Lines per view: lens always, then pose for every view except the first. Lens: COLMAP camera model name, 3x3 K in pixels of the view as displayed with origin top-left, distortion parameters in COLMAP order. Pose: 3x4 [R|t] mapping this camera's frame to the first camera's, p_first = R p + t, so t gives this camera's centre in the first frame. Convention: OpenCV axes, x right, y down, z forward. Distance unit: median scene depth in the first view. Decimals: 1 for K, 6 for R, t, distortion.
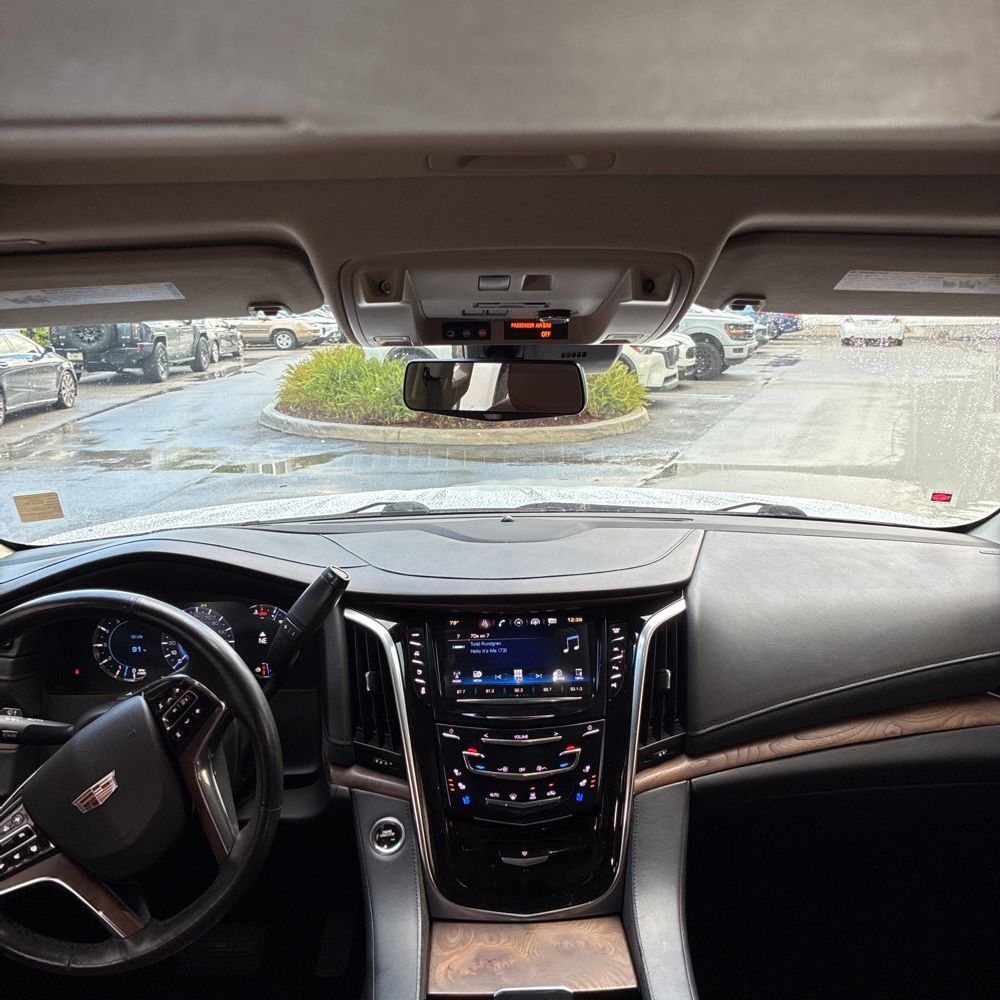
lens RADIAL K [[1012.6, 0, 505.7], [0, 1012.6, 496.8], [0, 0, 1]] dist [0.012947, 0.000634]
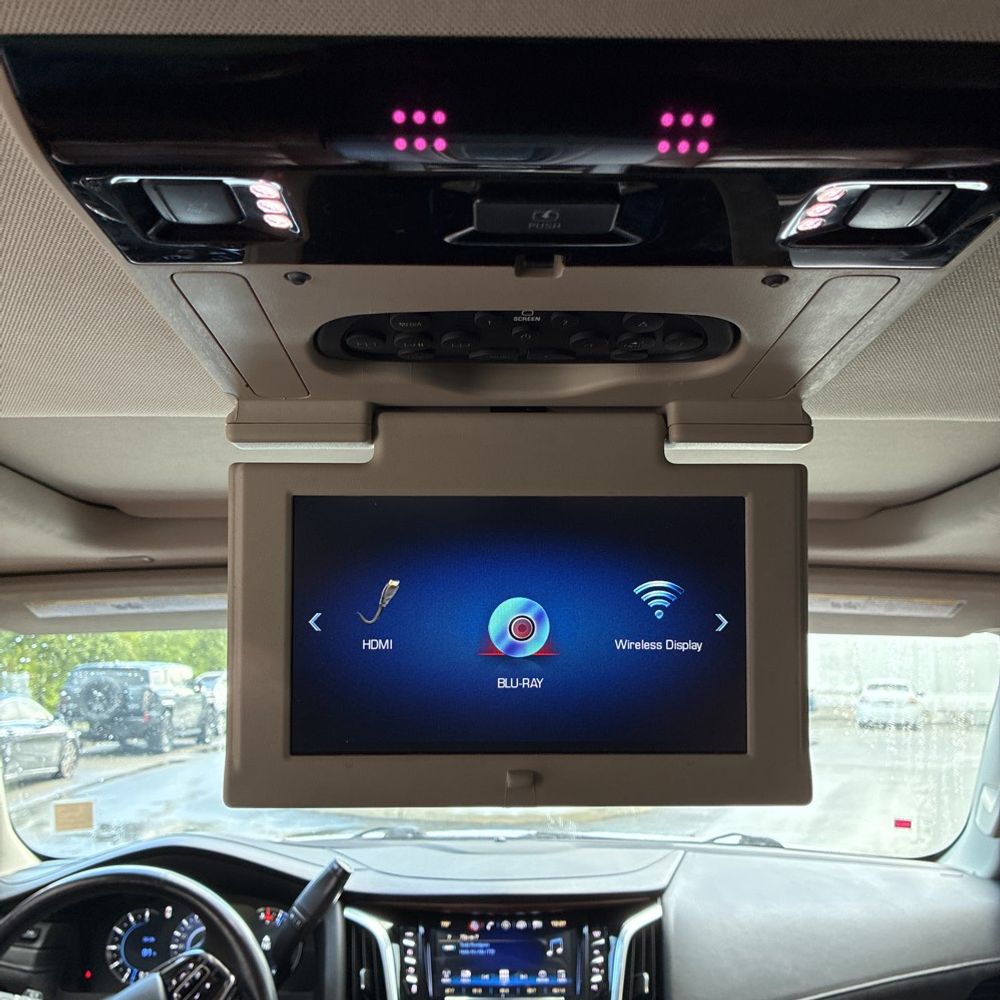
lens RADIAL K [[1041.1, 0, 500.0], [0, 1041.1, 500.0], [0, 0, 1]] dist [0.011529, -0.010596]
pose [[0.999759, 0.010595, -0.019237, 0.023588], [-0.016788, 0.933432, -0.358361, 0.101895], [0.014160, 0.358598, 0.933385, -0.199889]]
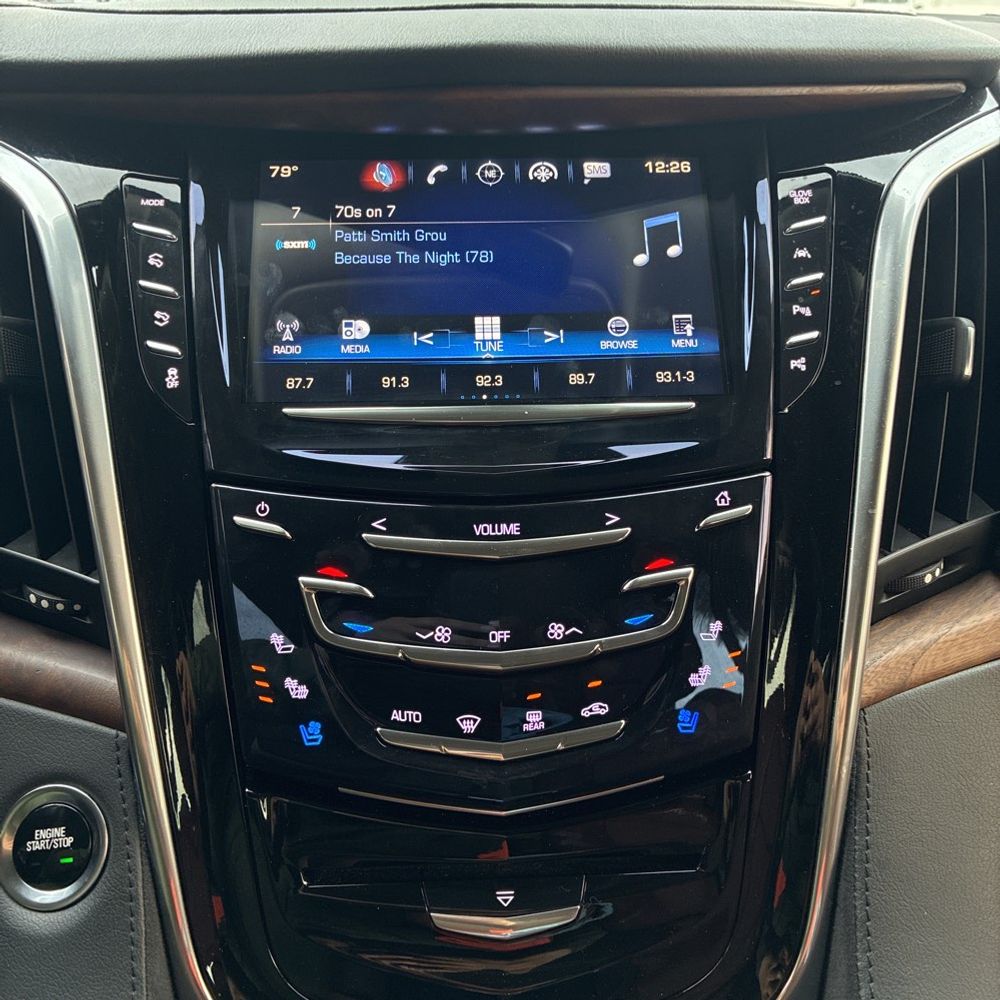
lens RADIAL K [[996.5, 0, 498.1], [0, 996.5, 506.4], [0, 0, 1]] dist [0.087804, -0.120635]
pose [[0.999810, 0.002328, 0.019358, 0.009687], [-0.006746, 0.972826, 0.231439, 0.155976], [-0.018293, -0.231525, 0.972657, 0.687041]]
